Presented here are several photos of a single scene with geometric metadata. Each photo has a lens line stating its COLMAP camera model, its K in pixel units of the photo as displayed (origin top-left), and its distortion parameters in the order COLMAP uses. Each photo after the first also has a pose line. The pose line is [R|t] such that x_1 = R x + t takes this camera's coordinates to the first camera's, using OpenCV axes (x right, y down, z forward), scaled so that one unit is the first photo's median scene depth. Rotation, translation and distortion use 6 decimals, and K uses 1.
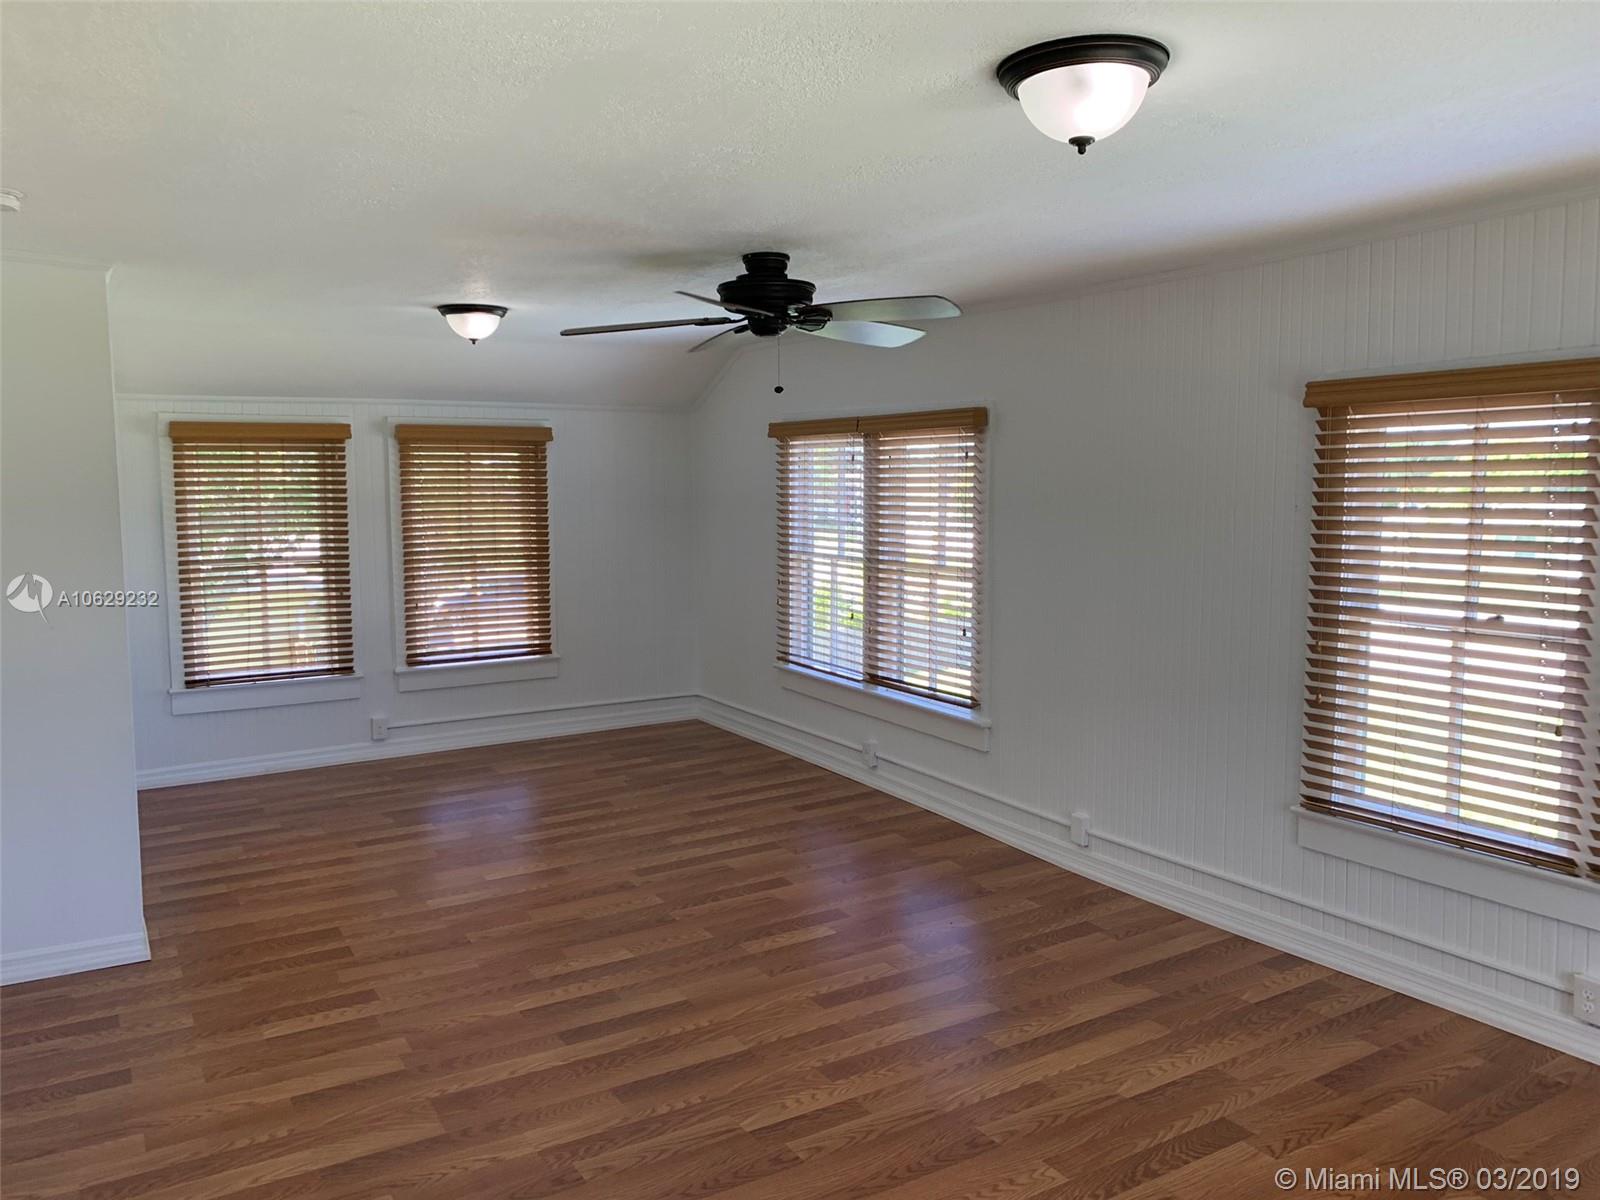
lens RADIAL K [[1224.4, 0, 802.5], [0, 1224.4, 596.3], [0, 0, 1]] dist [0.000936, -0.002430]
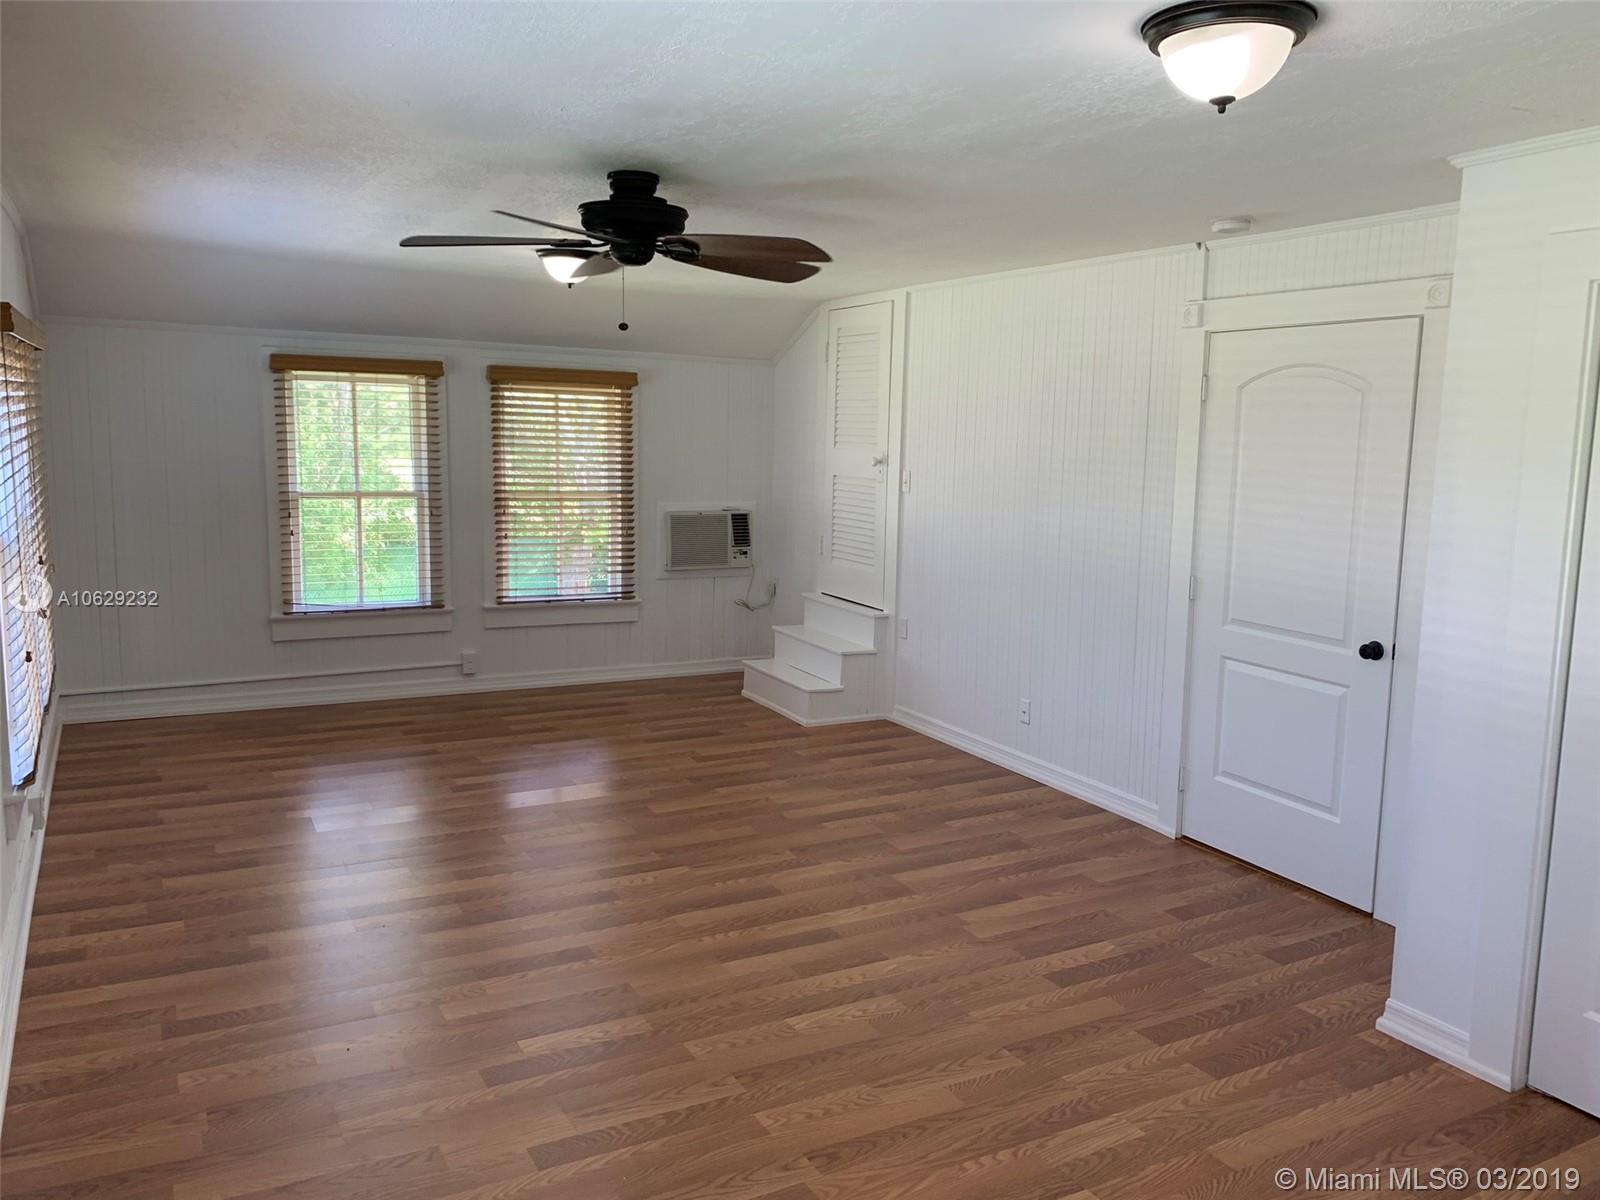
lens RADIAL K [[1224.4, 0, 804.3], [0, 1224.4, 607.6], [0, 0, 1]] dist [0.000936, -0.002430]
pose [[-0.999011, -0.021460, 0.038952, -0.193771], [-0.011037, 0.968110, 0.250284, -0.189915], [-0.043081, 0.249606, -0.967389, 1.892113]]
